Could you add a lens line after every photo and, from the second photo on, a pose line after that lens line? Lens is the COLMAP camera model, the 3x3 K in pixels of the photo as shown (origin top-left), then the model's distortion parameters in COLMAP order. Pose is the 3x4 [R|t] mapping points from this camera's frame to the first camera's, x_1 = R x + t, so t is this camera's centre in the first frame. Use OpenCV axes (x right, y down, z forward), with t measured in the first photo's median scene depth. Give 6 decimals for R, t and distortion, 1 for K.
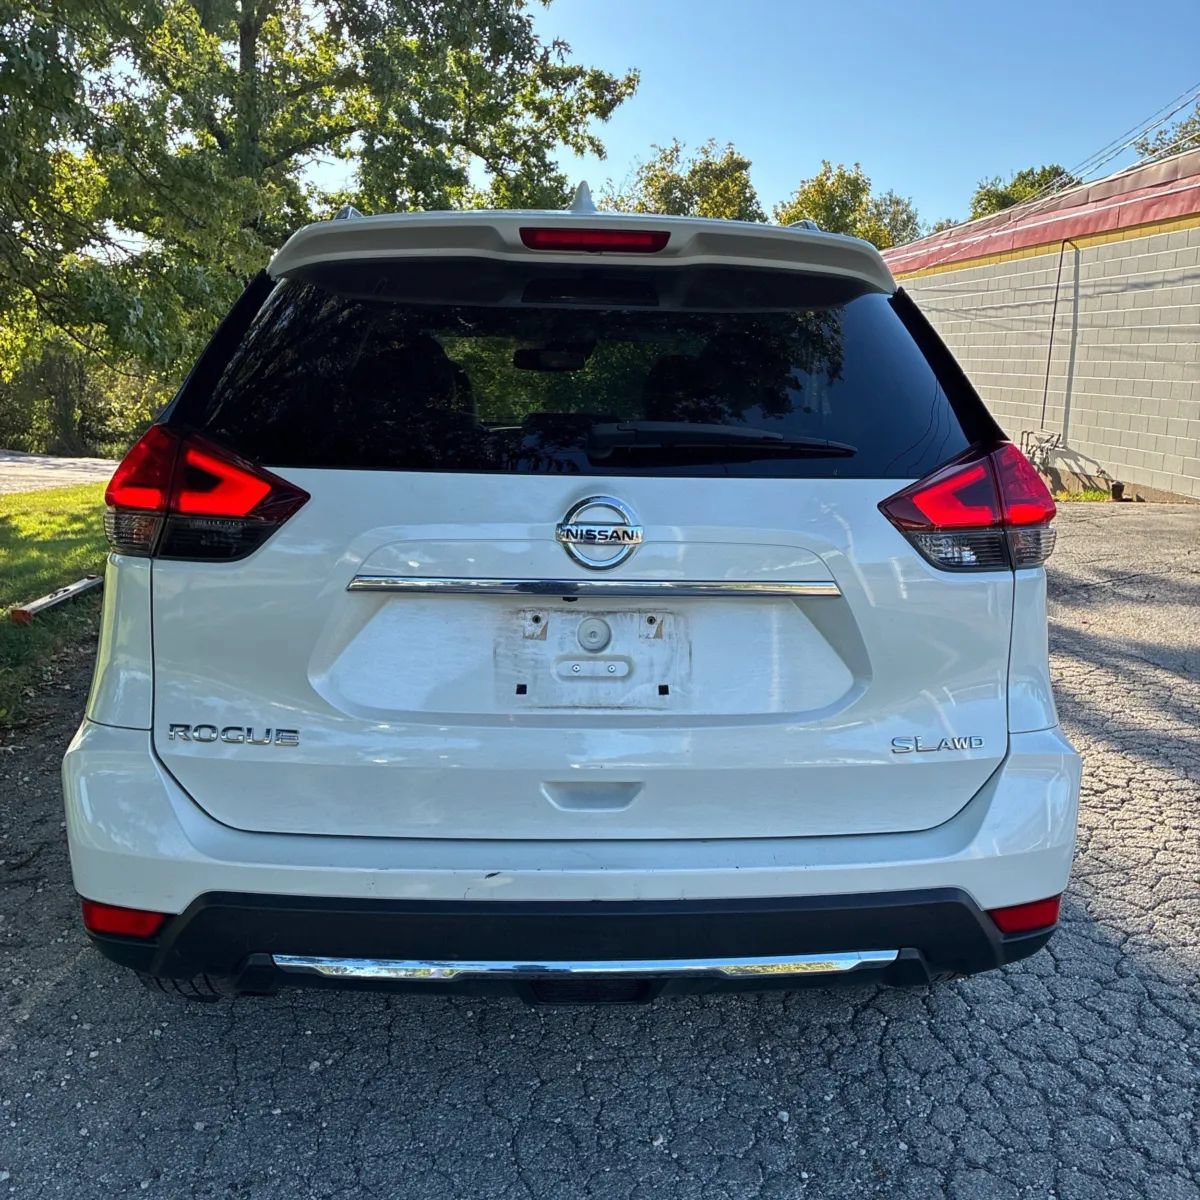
lens RADIAL K [[1211.1, 0, 602.2], [0, 1211.1, 593.0], [0, 0, 1]] dist [0.019959, 0.000000]
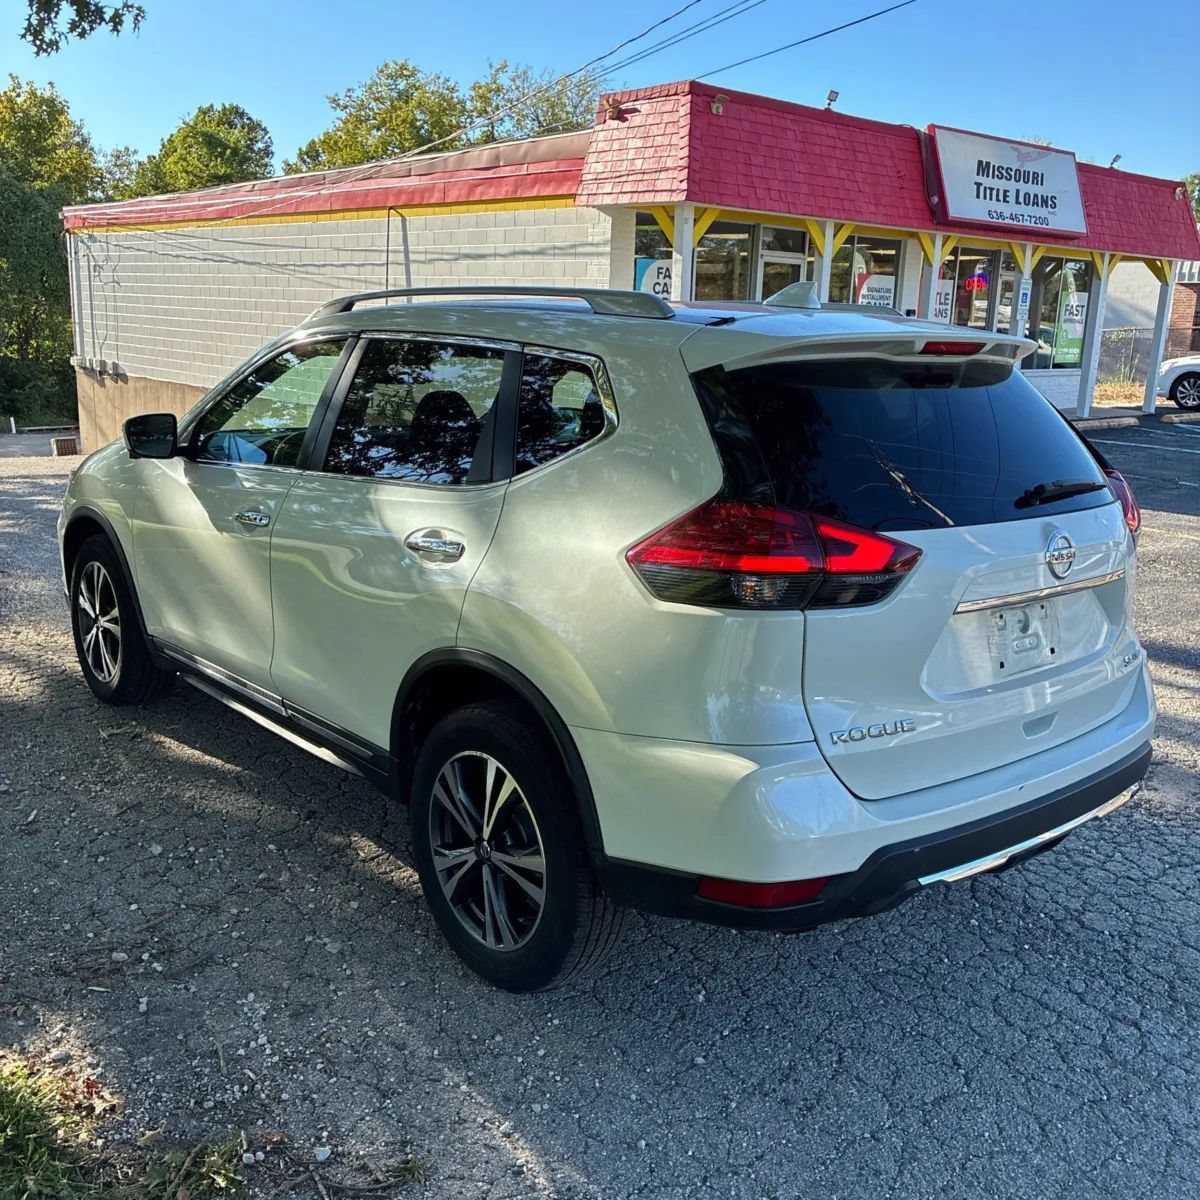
lens RADIAL K [[1211.1, 0, 599.8], [0, 1211.1, 599.9], [0, 0, 1]] dist [0.019959, 0.000000]
pose [[0.798459, -0.128053, 0.588273, -0.155277], [0.094127, 0.991654, 0.088102, -0.020673], [-0.594645, -0.014973, 0.803849, 0.011169]]
